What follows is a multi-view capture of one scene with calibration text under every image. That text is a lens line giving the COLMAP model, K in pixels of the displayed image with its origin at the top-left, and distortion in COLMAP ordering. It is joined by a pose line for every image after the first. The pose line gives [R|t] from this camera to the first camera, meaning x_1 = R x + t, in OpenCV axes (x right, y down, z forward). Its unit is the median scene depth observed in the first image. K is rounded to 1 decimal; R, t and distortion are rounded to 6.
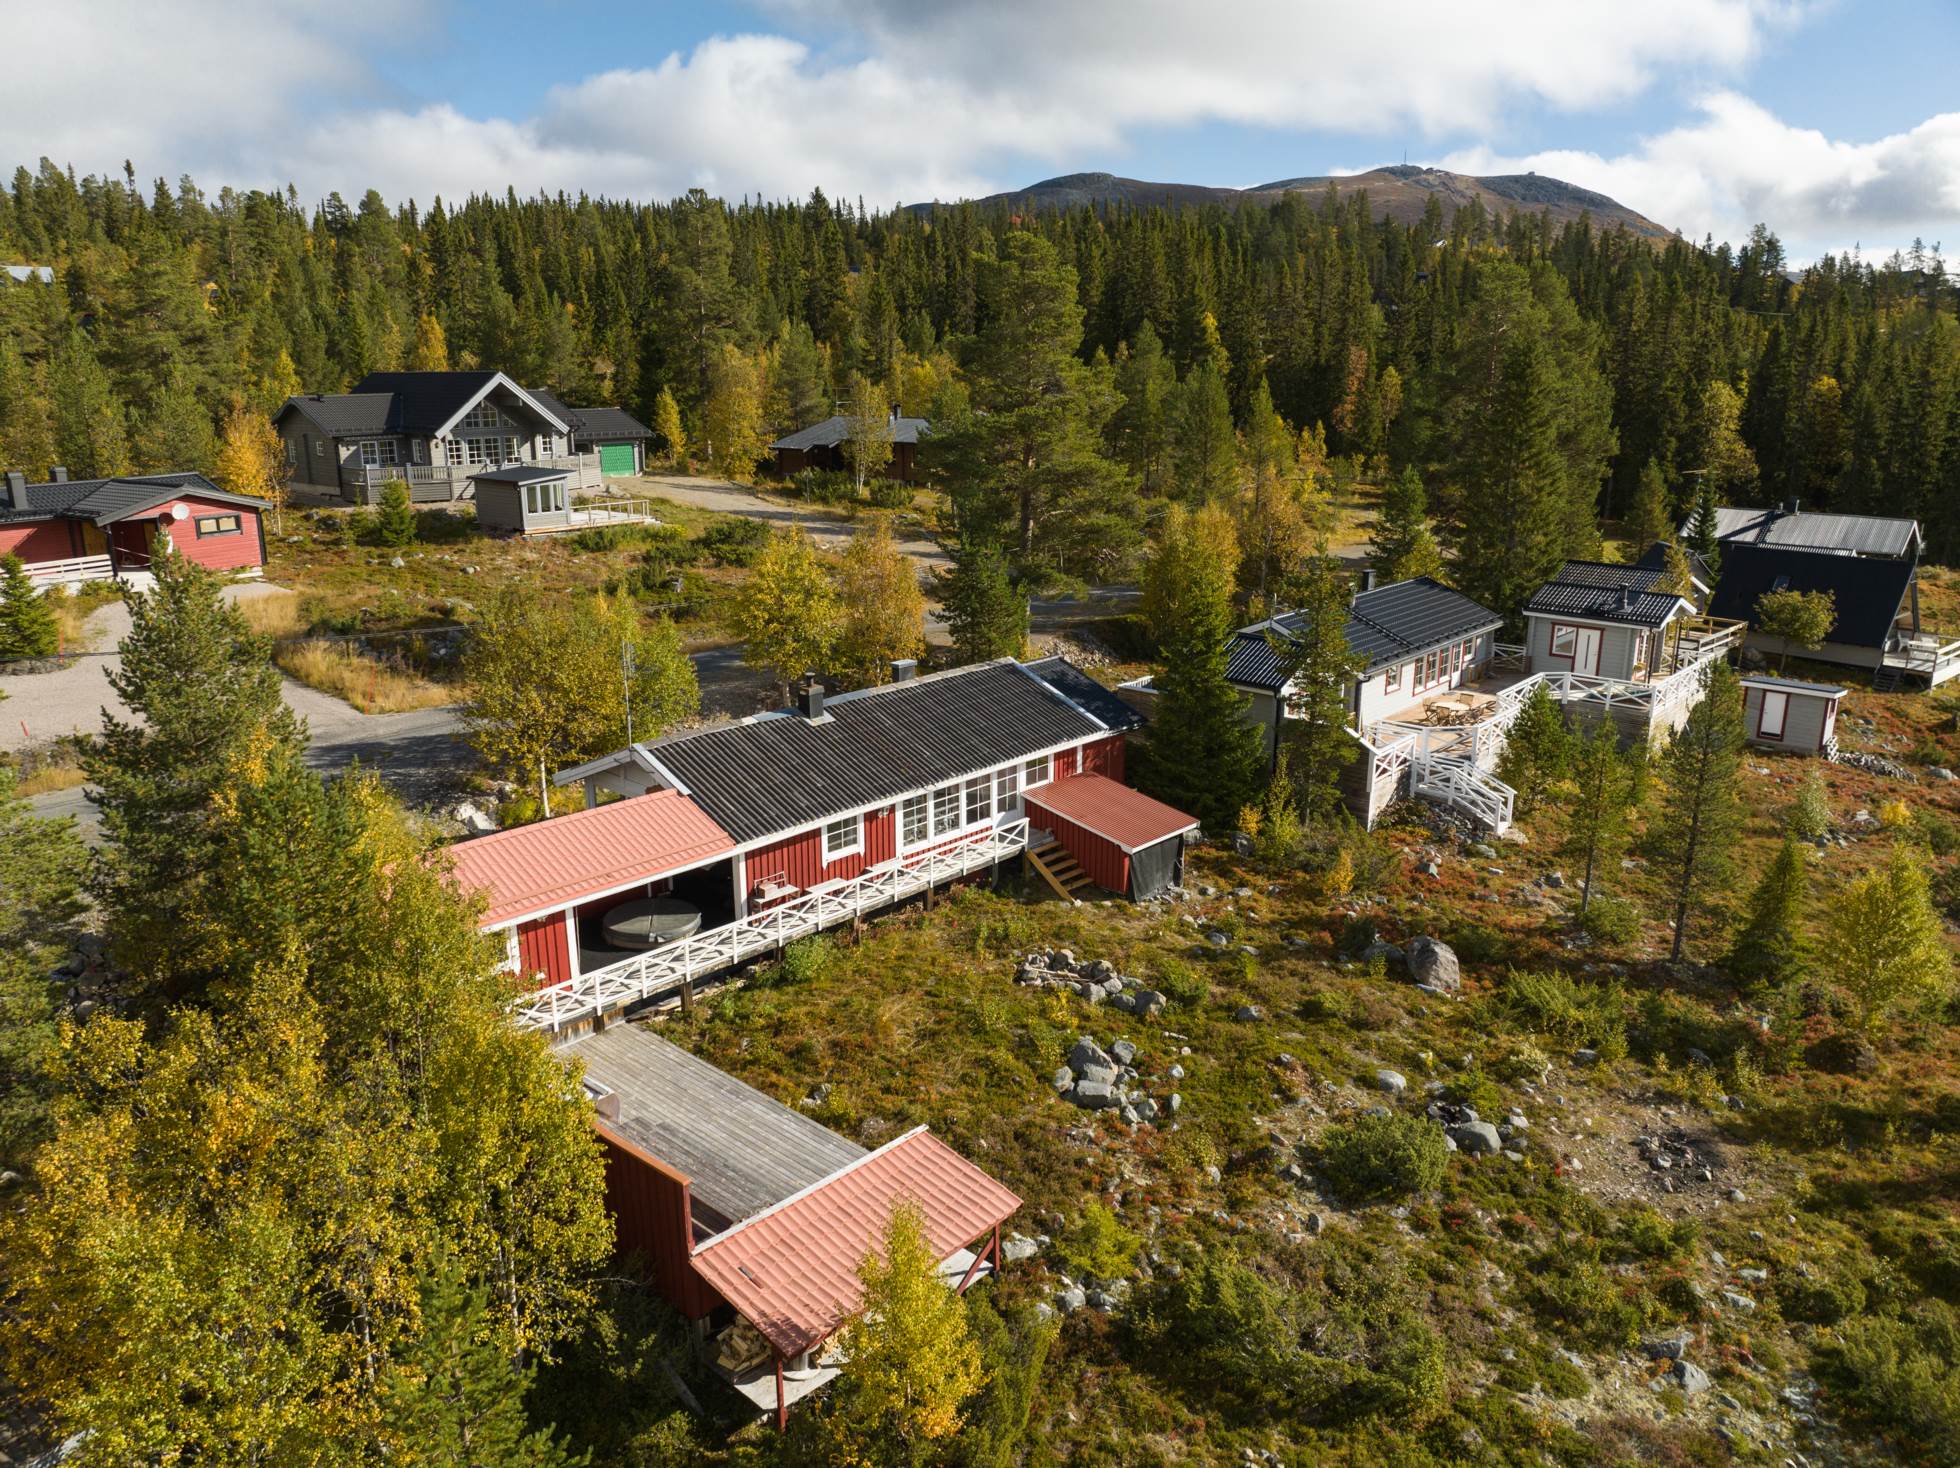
lens RADIAL K [[1372.0, 0, 980.0], [0, 1372.0, 734.0], [0, 0, 1]] dist [-0.005082, -0.082019]
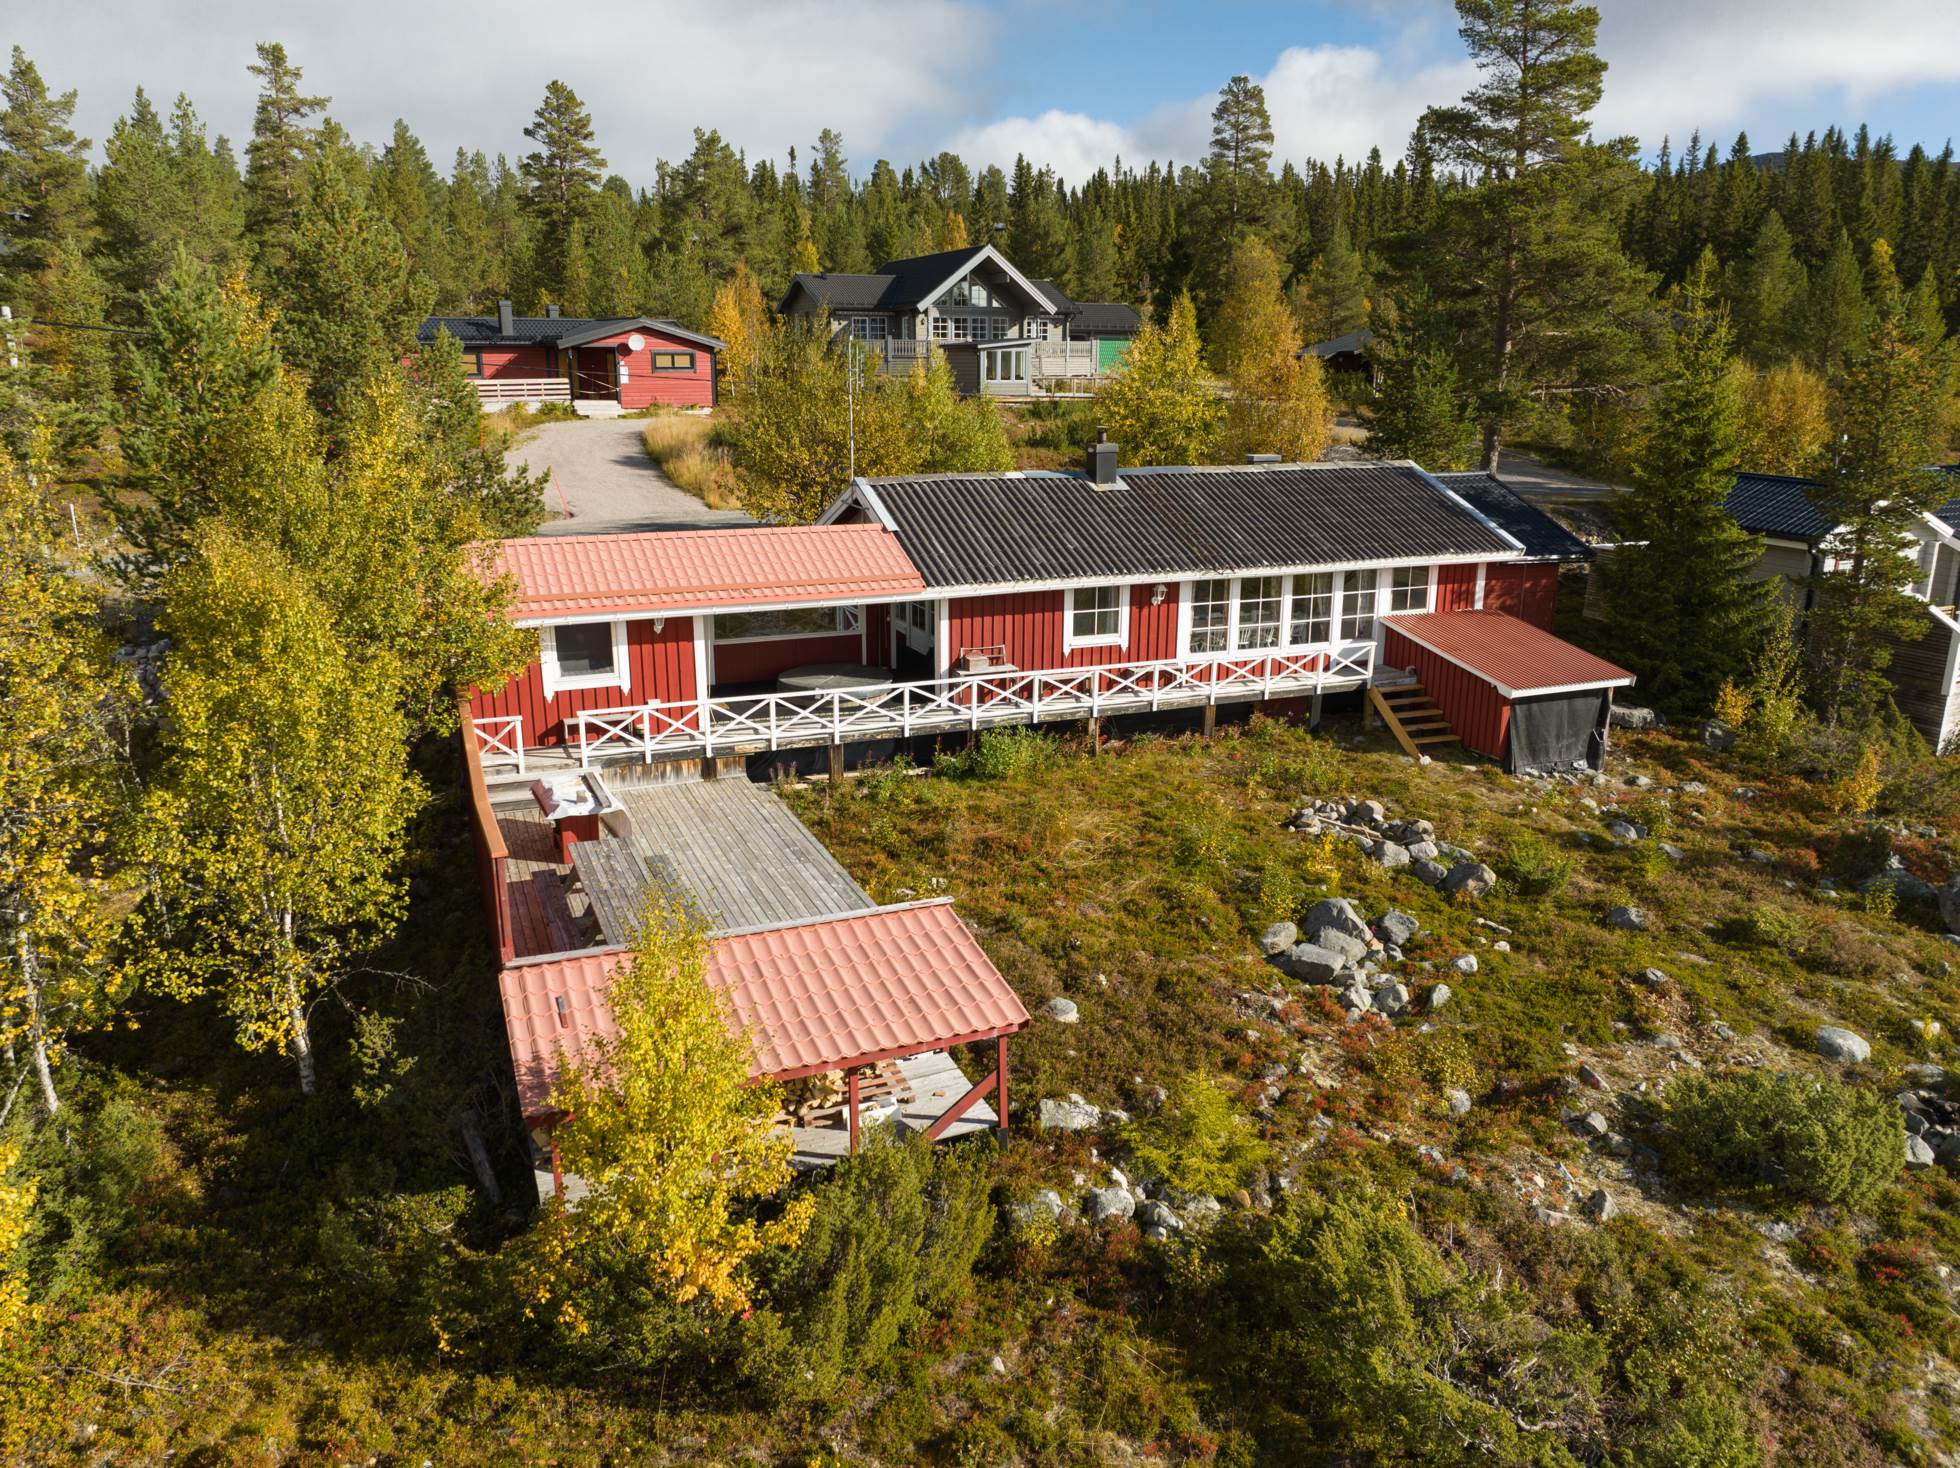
lens RADIAL K [[1378.9, 0, 980.0], [0, 1378.9, 734.0], [0, 0, 1]] dist [-0.040296, 0.006658]
pose [[0.909753, 0.111031, -0.400028, 0.162851], [-0.111033, 0.993545, 0.023255, 0.132901], [0.400027, 0.023260, 0.916208, 0.274747]]
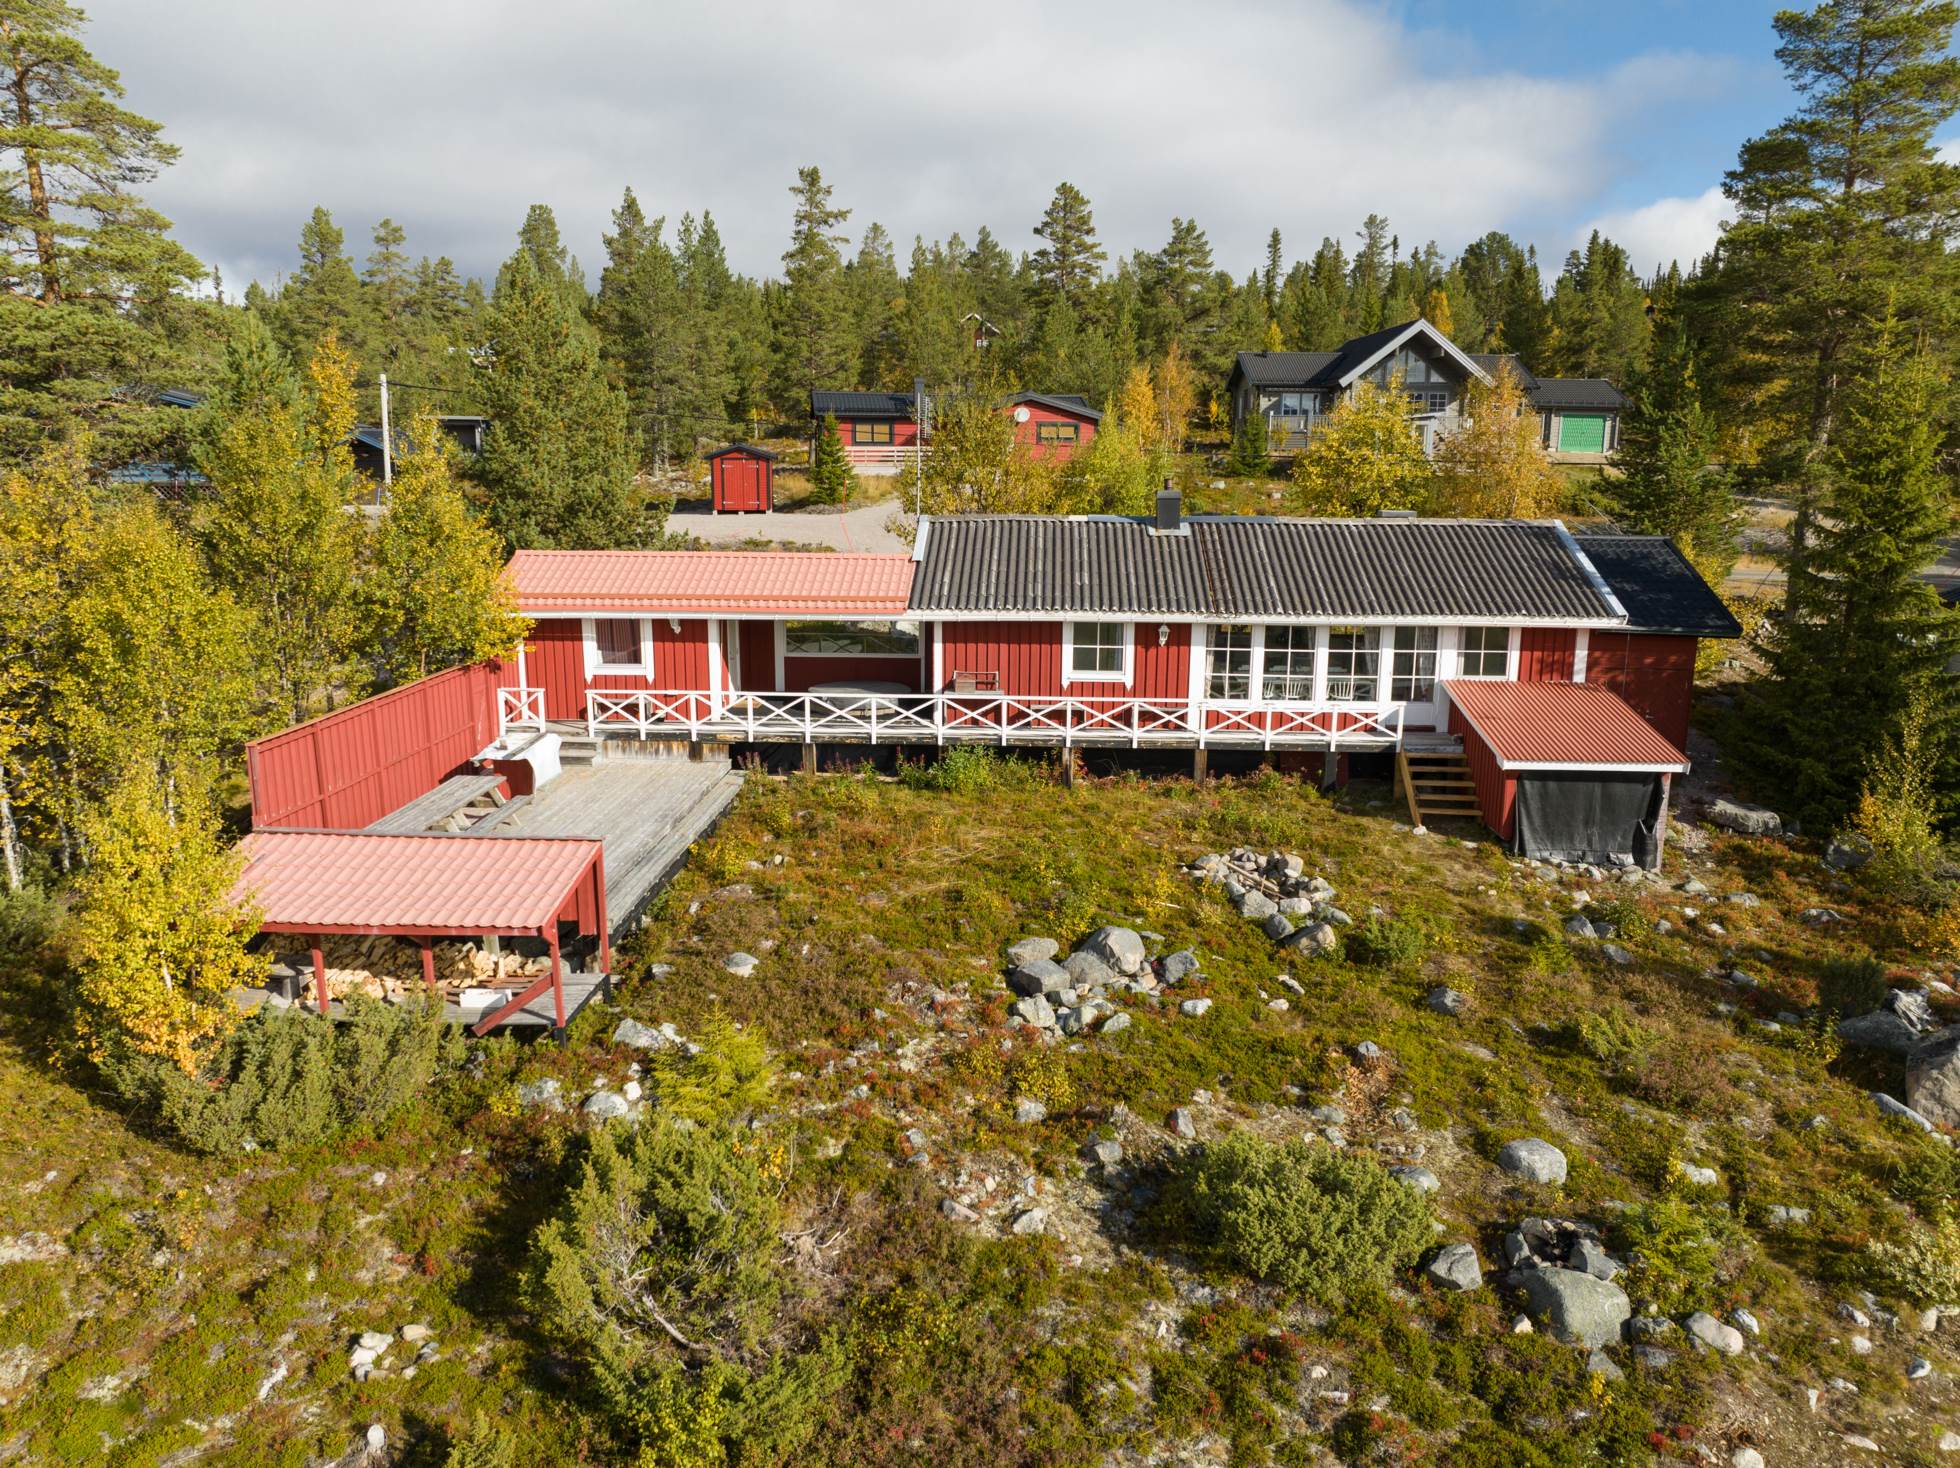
lens RADIAL K [[1359.5, 0, 974.3], [0, 1359.5, 786.5], [0, 0, 1]] dist [-0.035749, -0.028197]
pose [[0.642365, 0.186460, -0.743371, 0.464943], [-0.204059, 0.976551, 0.068617, 0.113696], [0.738734, 0.107614, 0.665351, 0.450823]]
